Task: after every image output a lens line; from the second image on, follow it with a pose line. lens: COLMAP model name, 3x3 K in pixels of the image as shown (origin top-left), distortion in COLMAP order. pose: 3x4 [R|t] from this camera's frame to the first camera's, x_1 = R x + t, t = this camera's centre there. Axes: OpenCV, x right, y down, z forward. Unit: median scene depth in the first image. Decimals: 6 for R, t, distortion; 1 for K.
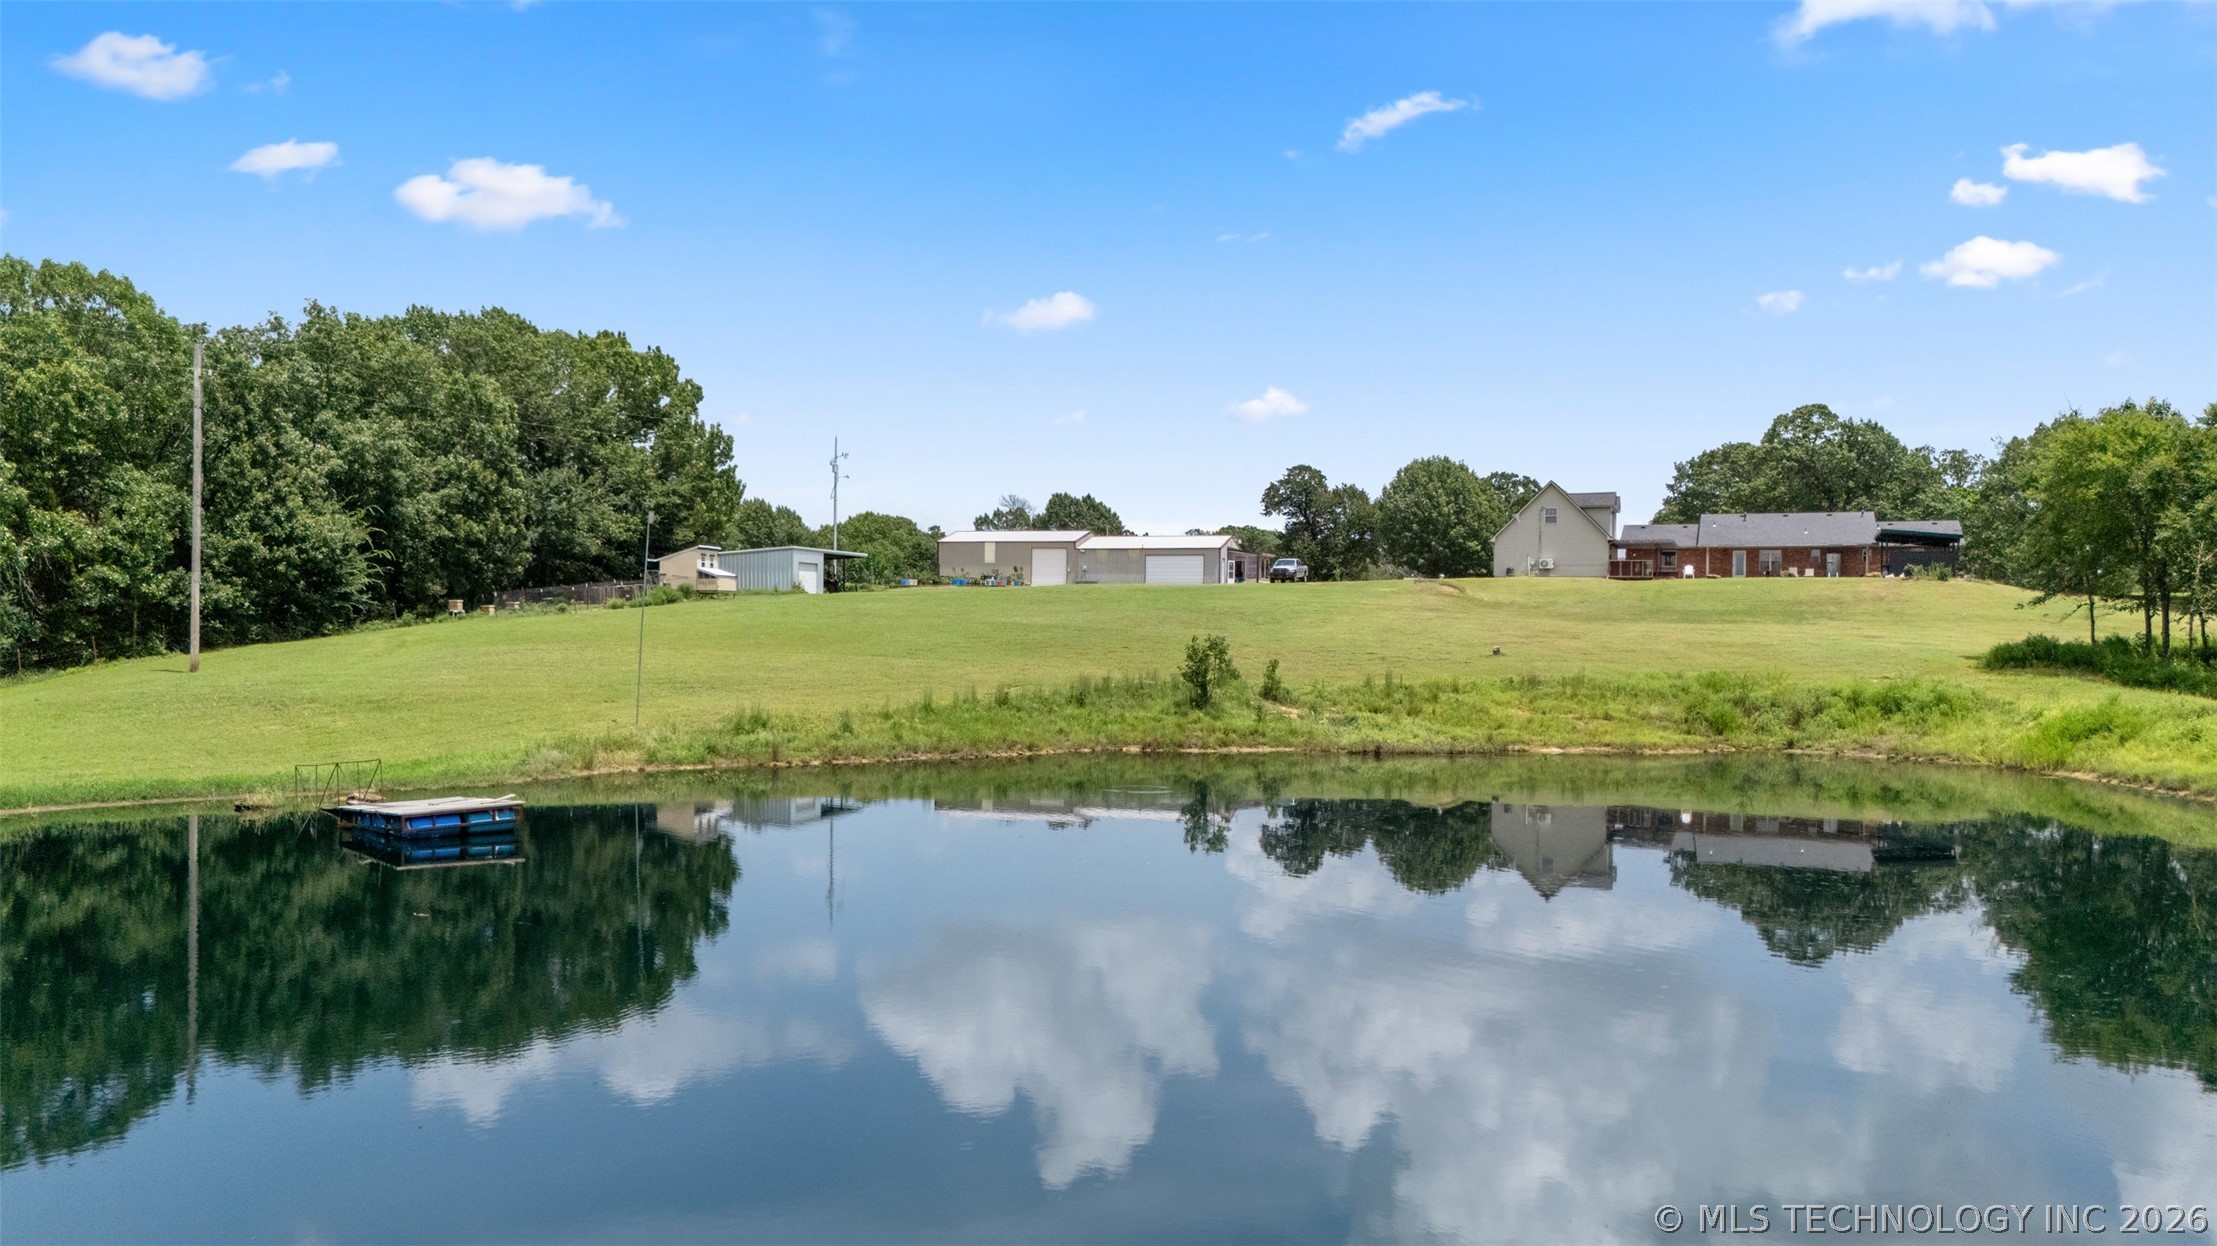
lens RADIAL K [[1722.0, 0, 1137.9], [0, 1722.0, 623.3], [0, 0, 1]] dist [0.122396, -0.204671]
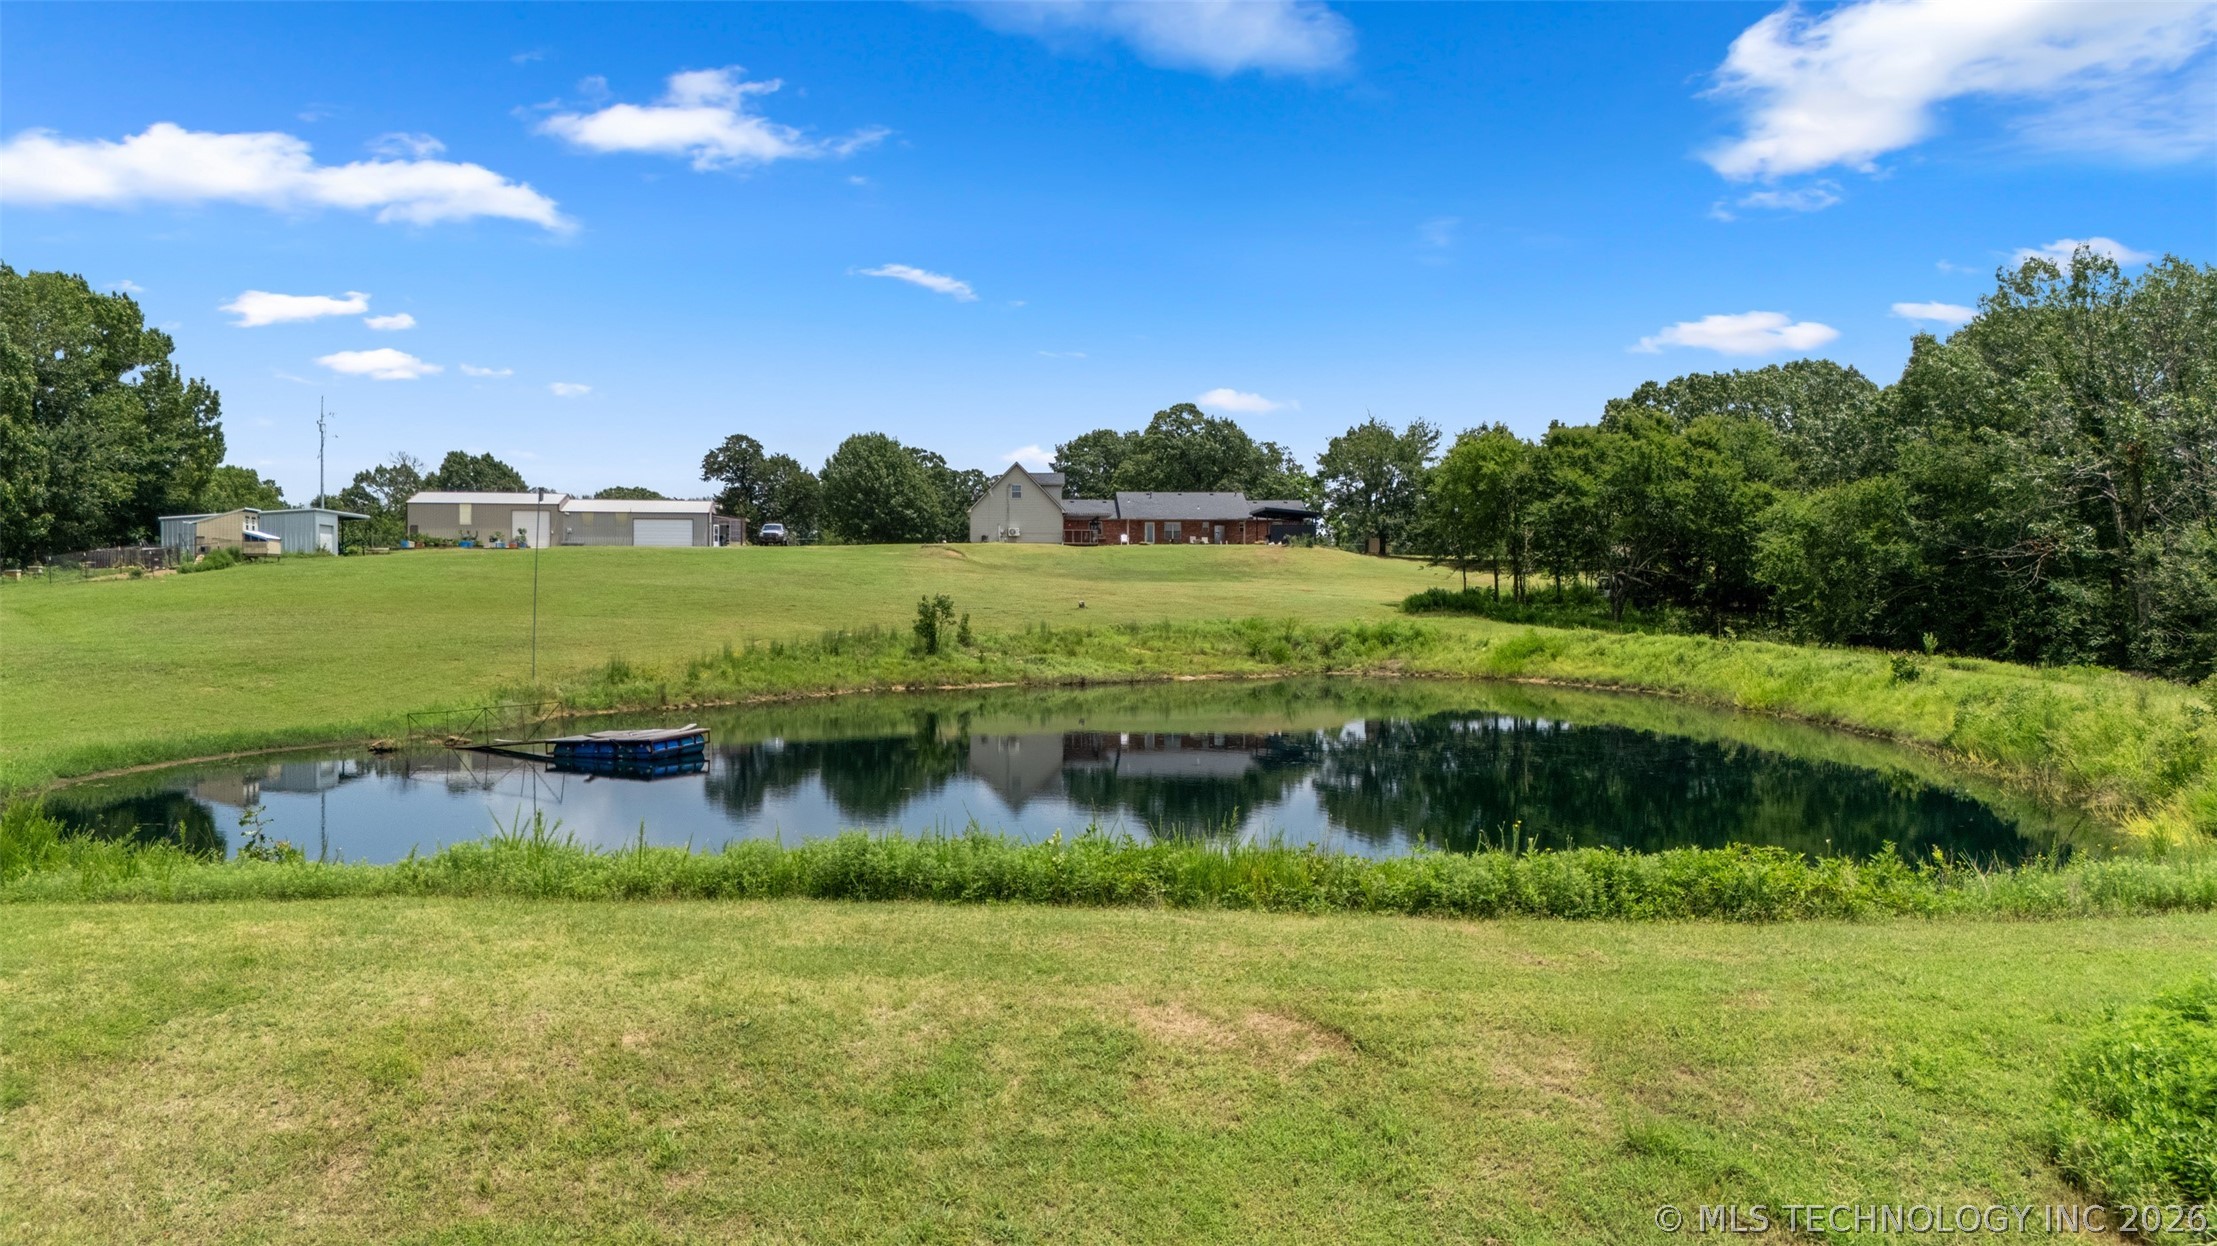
lens RADIAL K [[1722.0, 0, 1137.9], [0, 1722.0, 623.3], [0, 0, 1]] dist [0.122396, -0.204671]
pose [[0.895039, -0.017432, 0.445646, -0.213807], [0.006405, 0.999635, 0.026237, -0.002159], [-0.445941, -0.020629, 0.894825, -0.093132]]
